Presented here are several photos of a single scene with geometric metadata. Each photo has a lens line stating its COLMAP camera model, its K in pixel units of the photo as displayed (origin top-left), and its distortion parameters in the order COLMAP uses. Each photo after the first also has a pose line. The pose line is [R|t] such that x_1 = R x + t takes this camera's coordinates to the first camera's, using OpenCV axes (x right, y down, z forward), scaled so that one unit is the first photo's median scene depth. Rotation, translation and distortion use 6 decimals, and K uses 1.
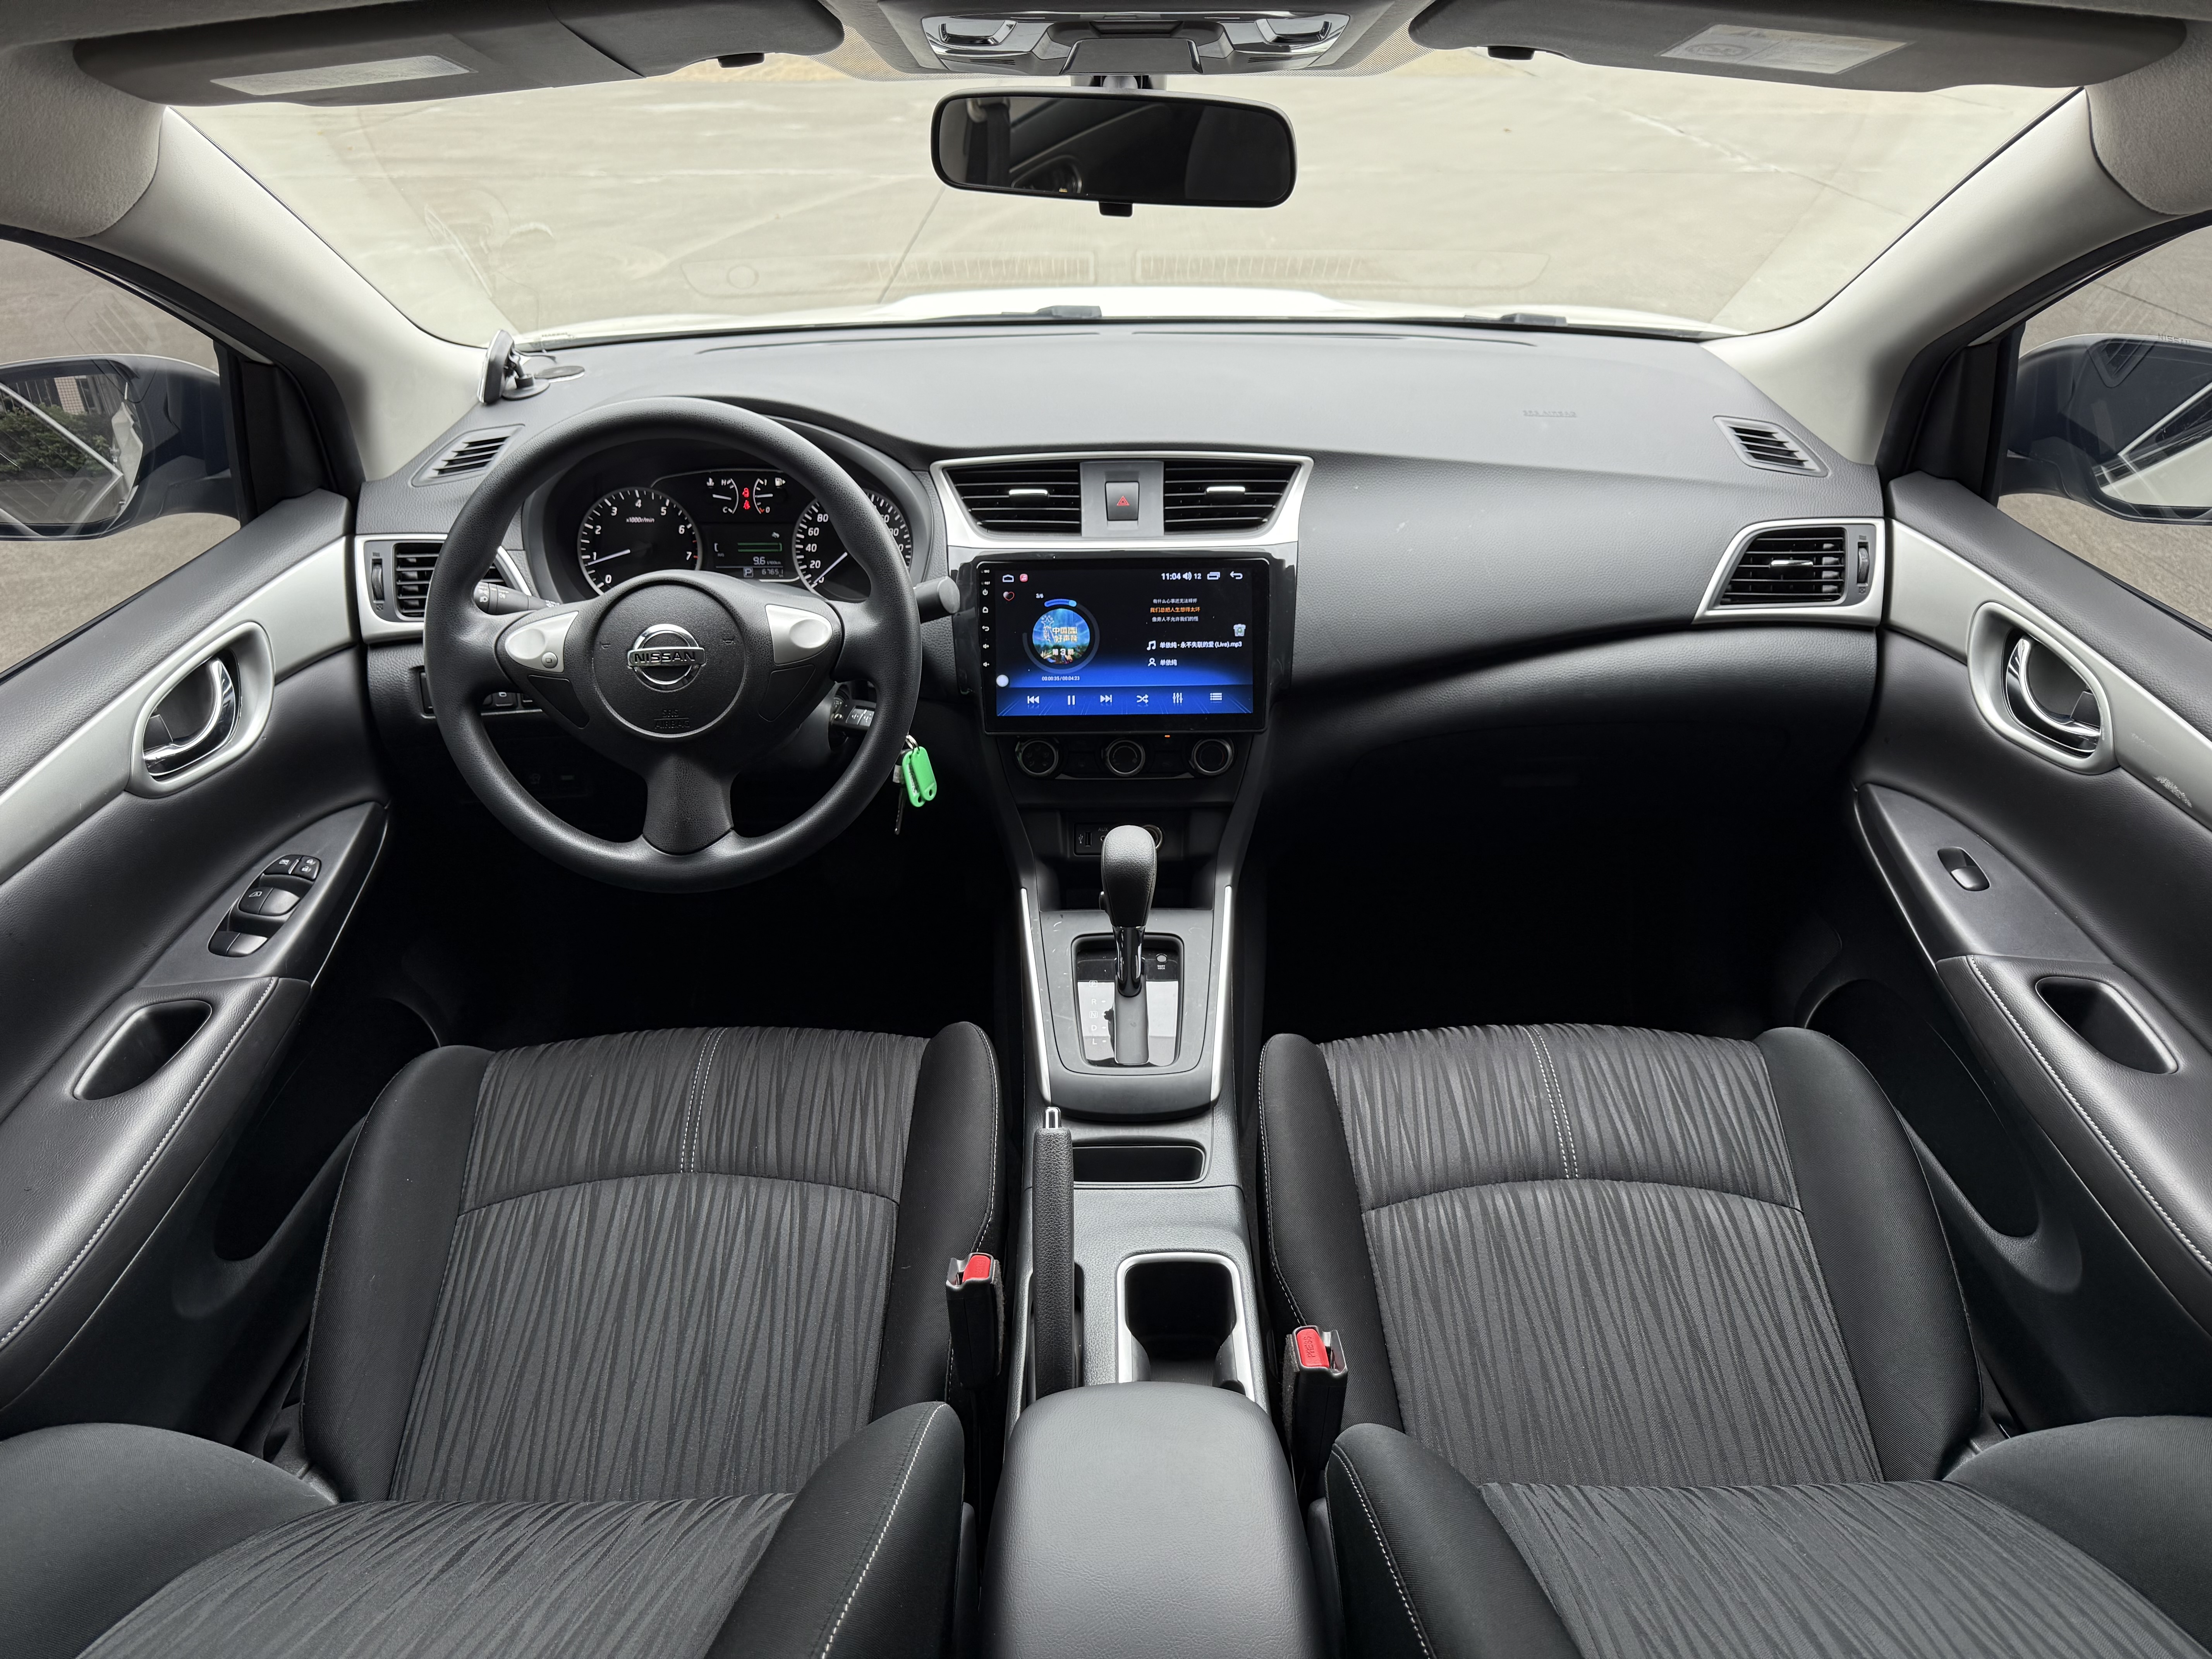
lens RADIAL K [[1517.8, 0, 1105.5], [0, 1517.8, 839.8], [0, 0, 1]] dist [0.153227, -0.370074]
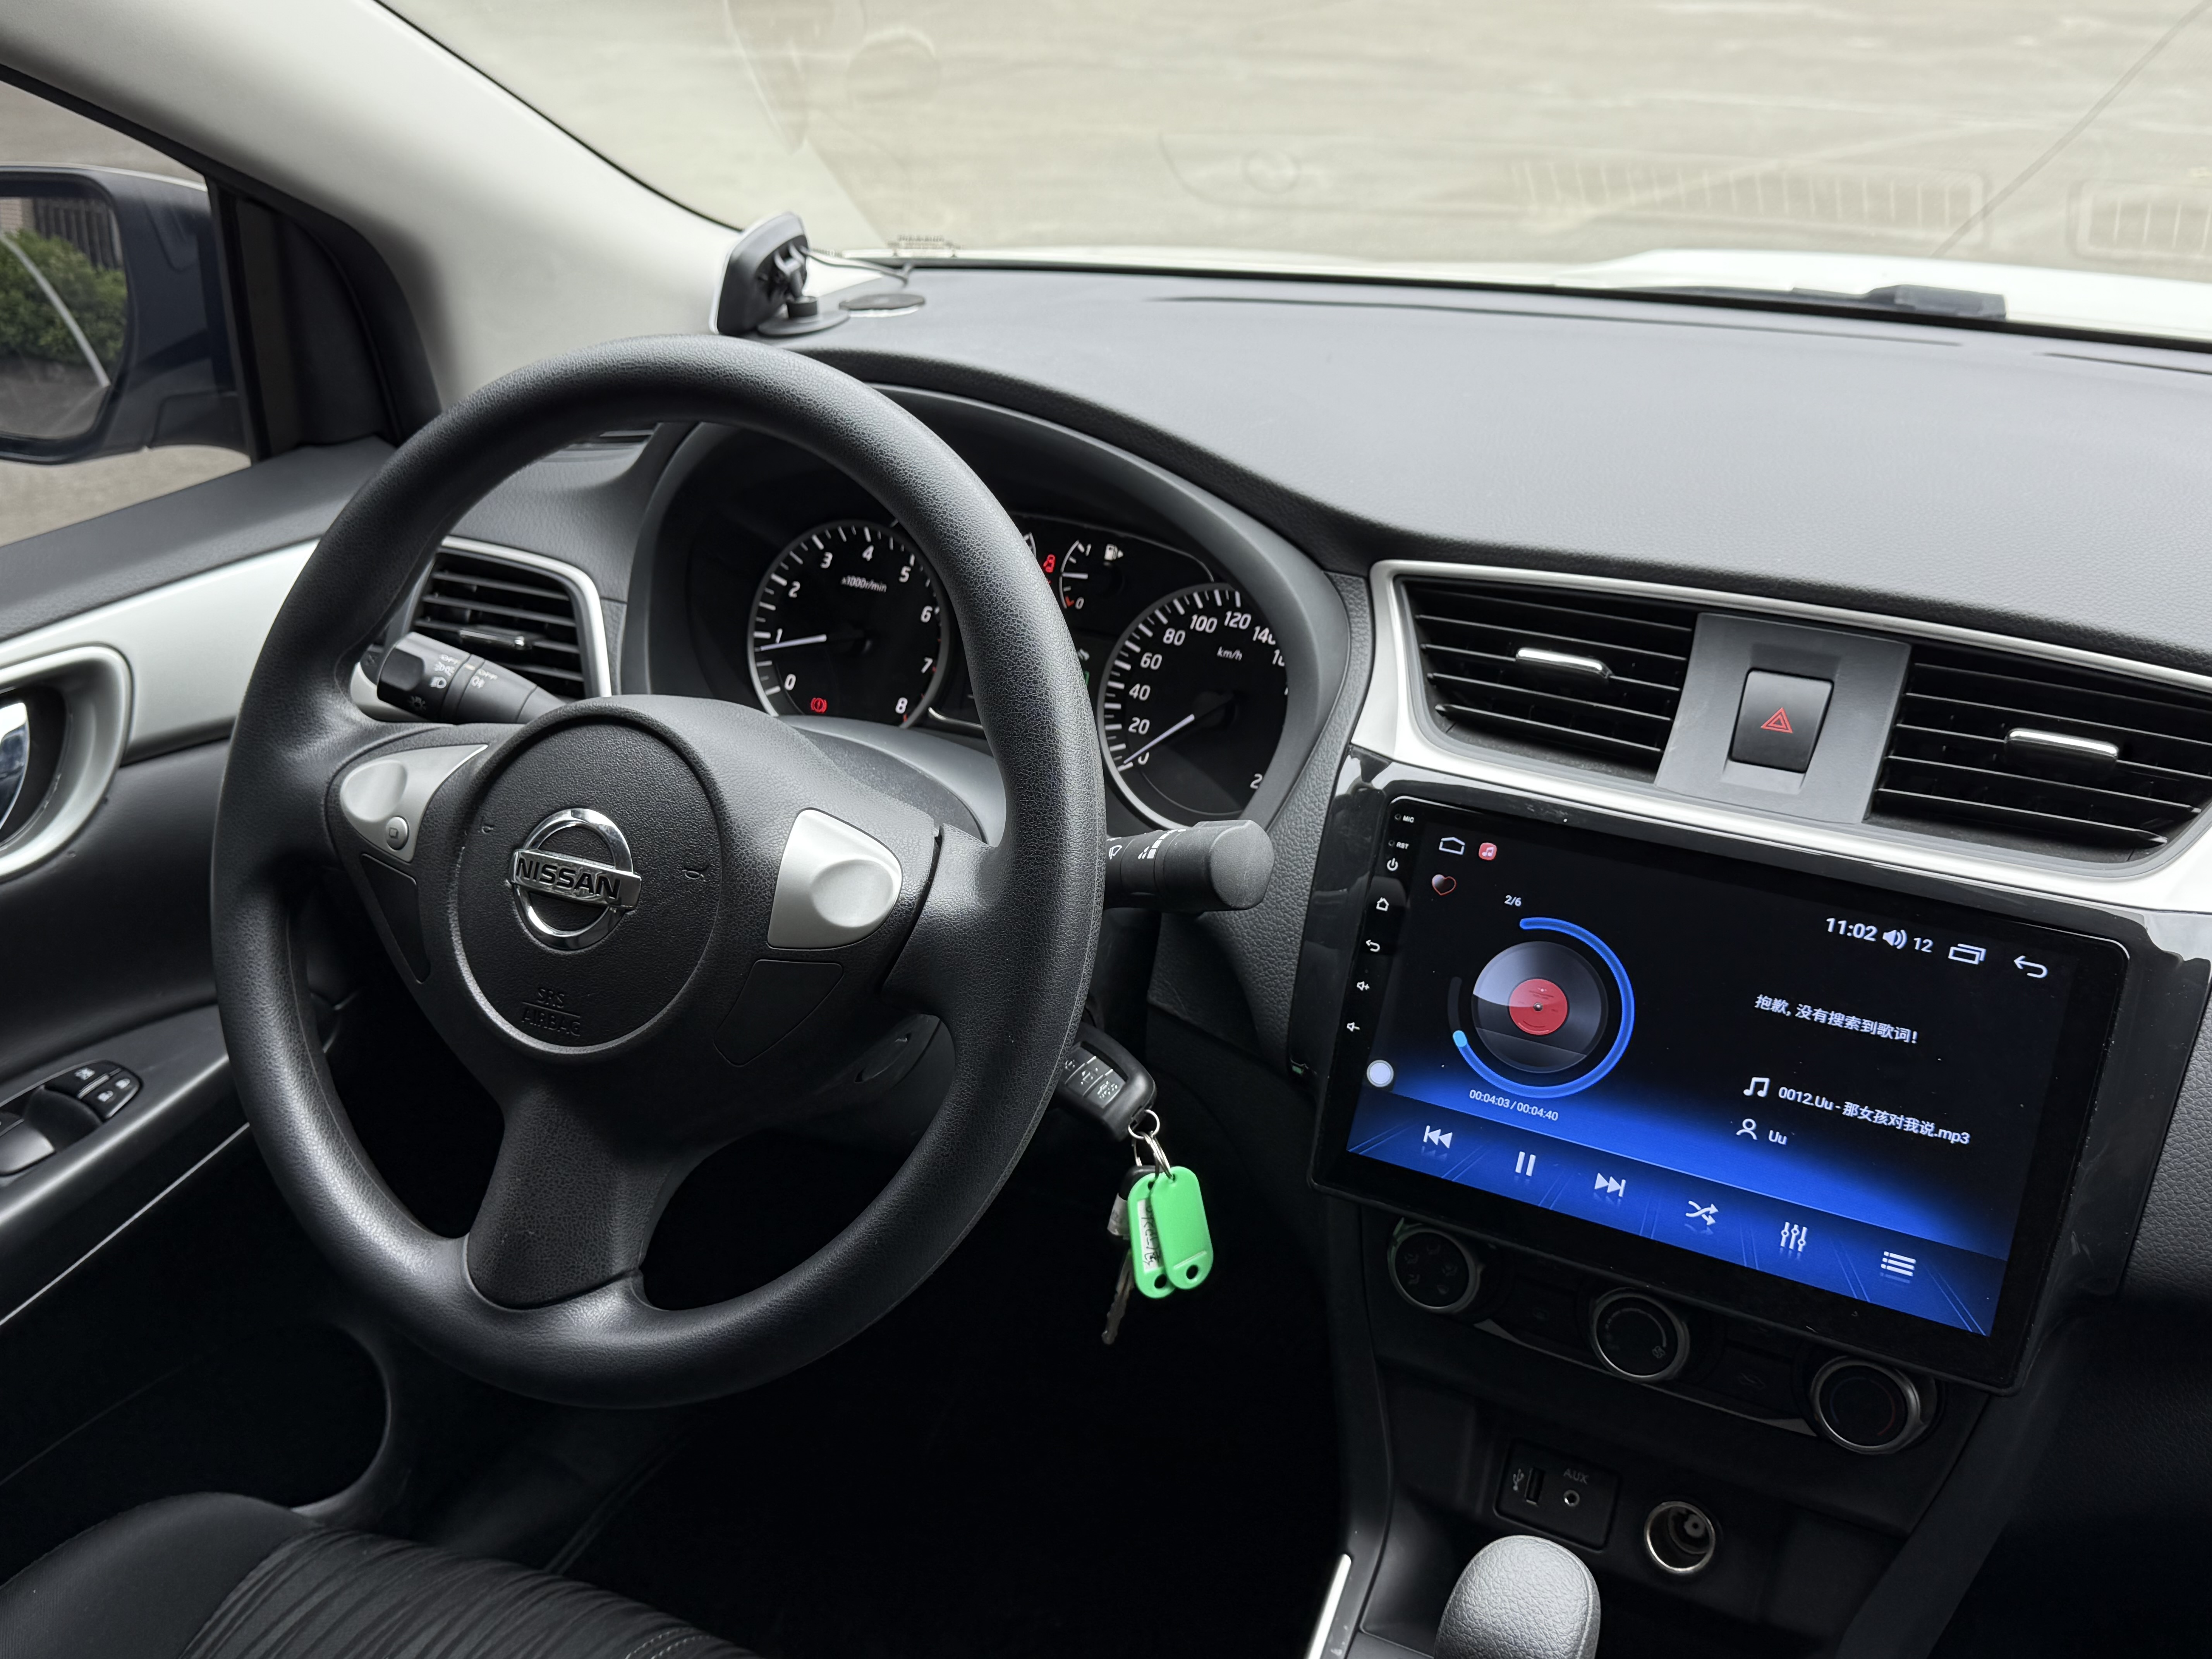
lens RADIAL K [[2199.3, 0, 1102.6], [0, 2199.3, 826.5], [0, 0, 1]] dist [0.084983, -0.322102]
pose [[0.854541, 0.210662, -0.474743, 0.140952], [-0.258449, 0.965322, -0.036858, -0.126819], [0.450515, 0.154193, 0.879352, 0.410748]]
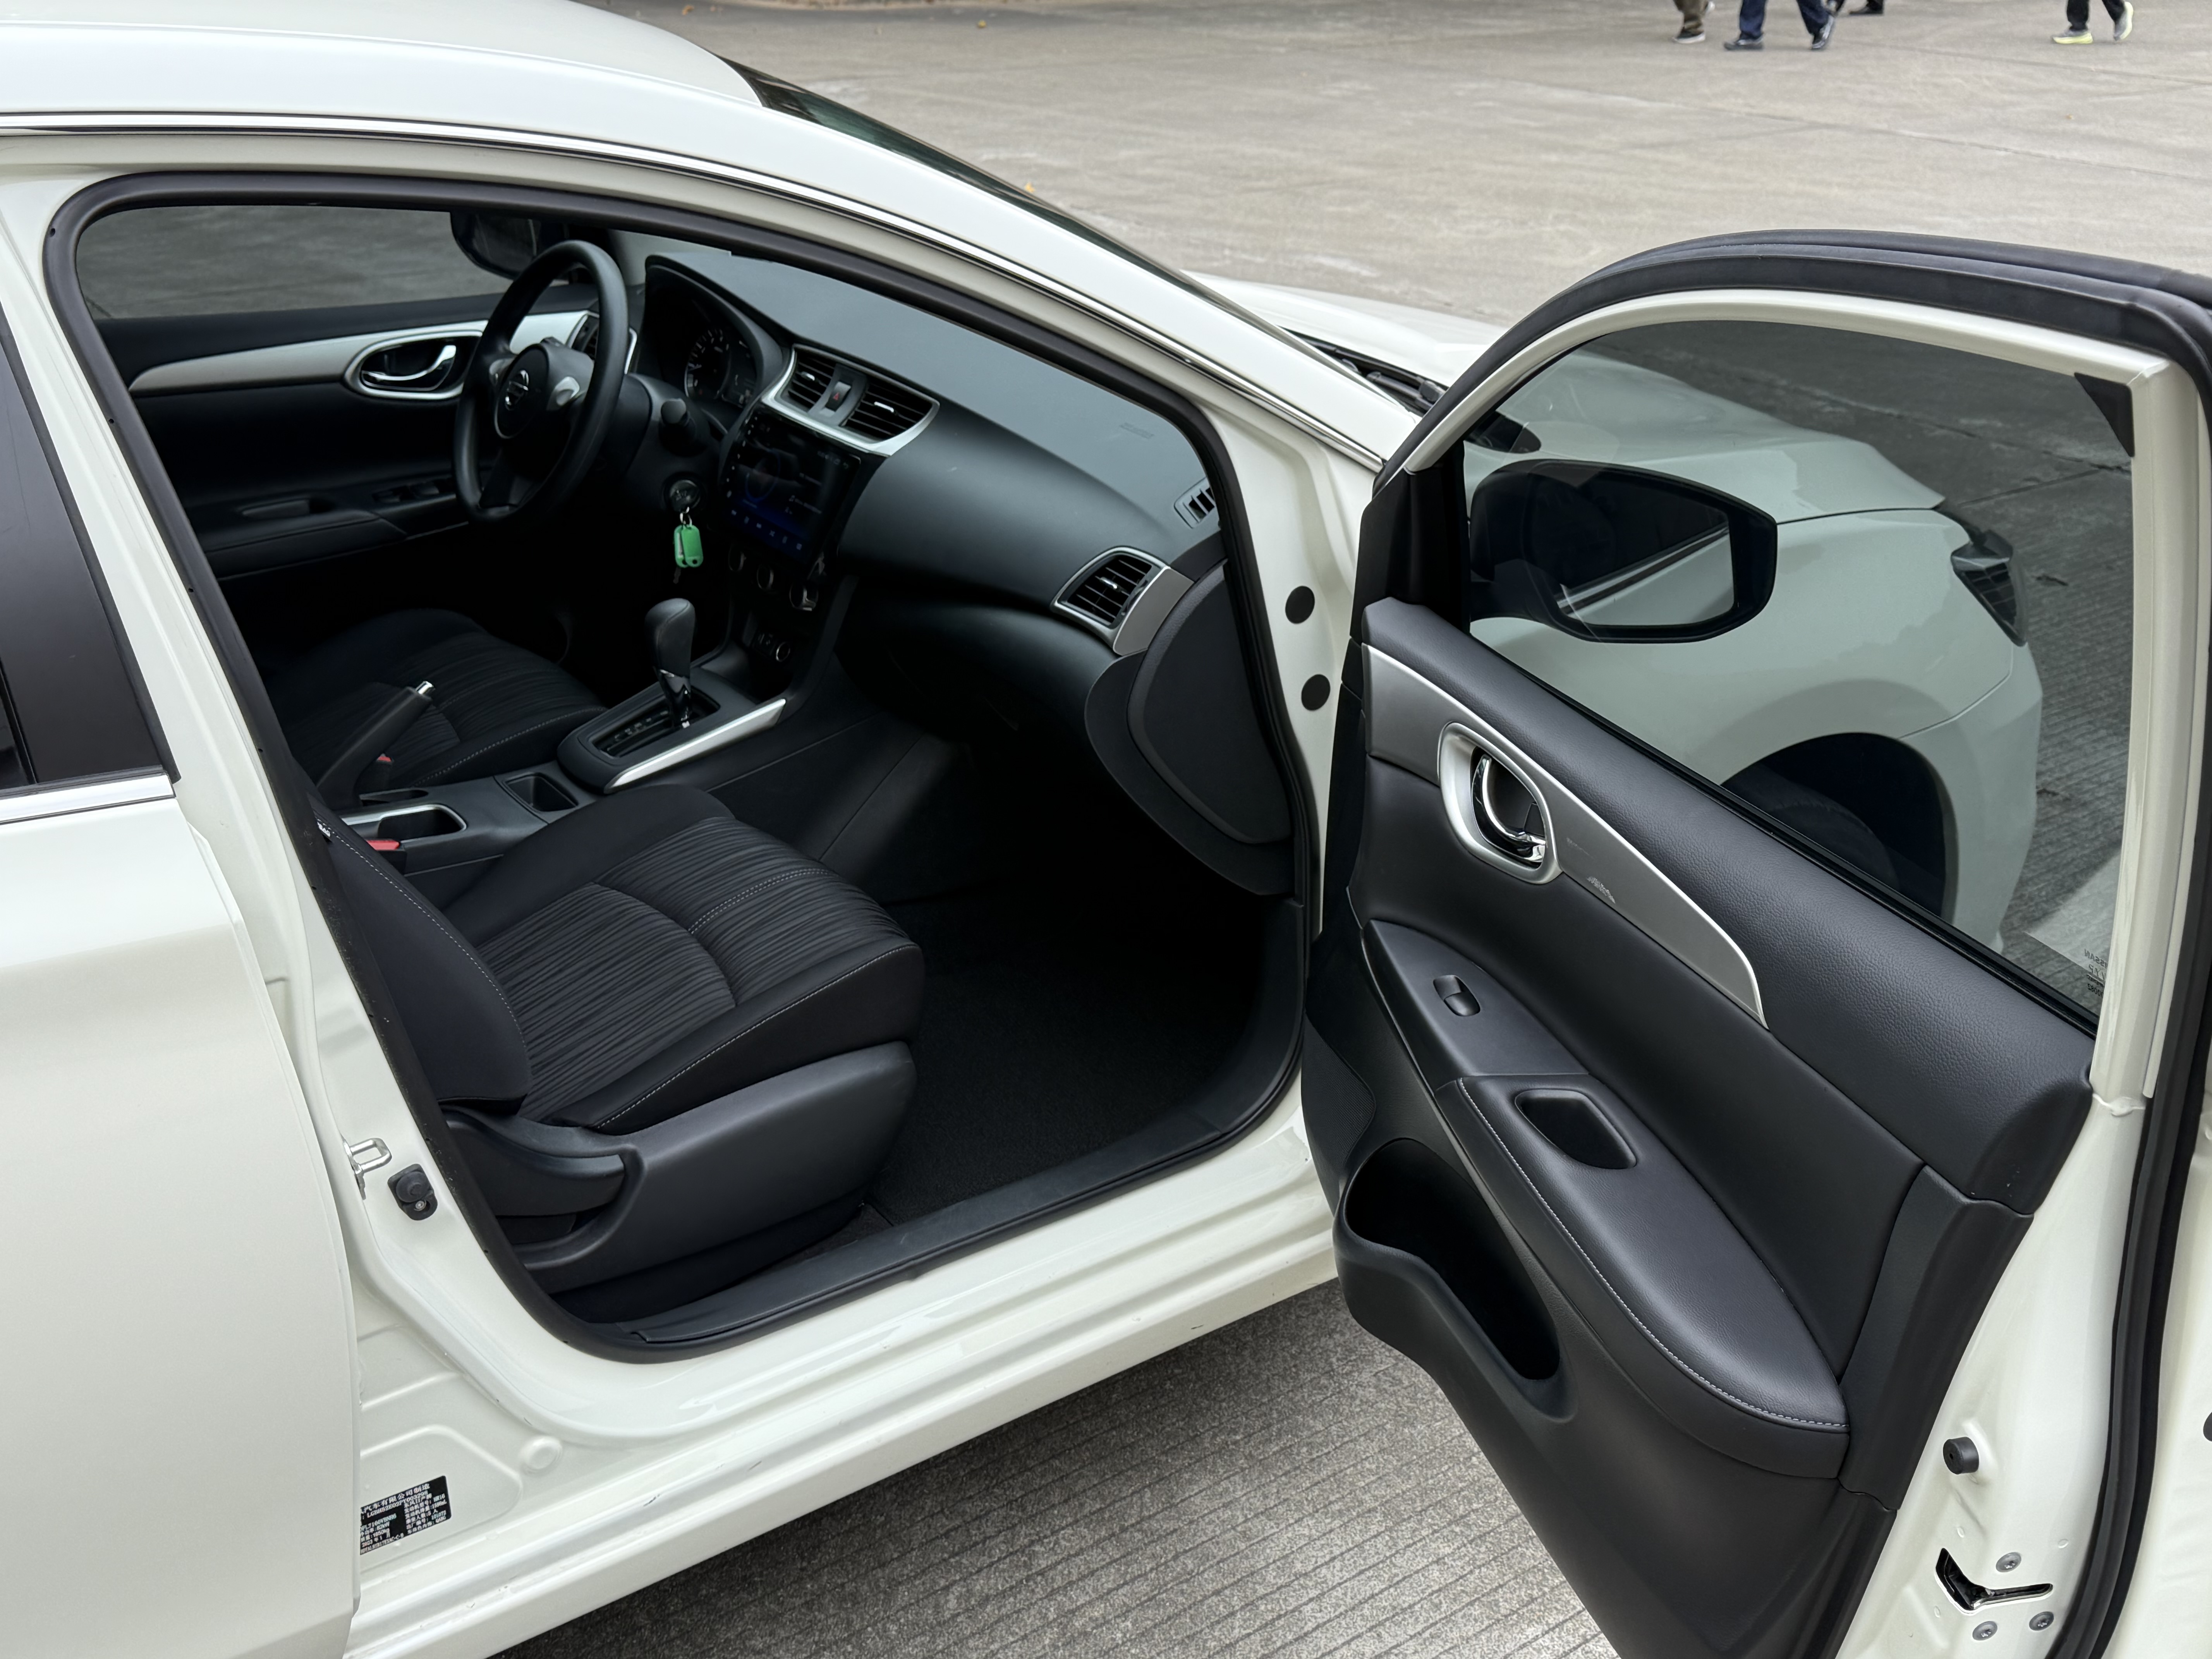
lens RADIAL K [[2209.2, 0, 1096.6], [0, 2209.2, 823.7], [0, 0, 1]] dist [0.065477, -0.119302]
pose [[0.571292, 0.358344, -0.738387, 1.683332], [-0.439381, 0.893408, 0.093626, -0.168611], [0.693231, 0.270945, 0.667847, -0.024879]]
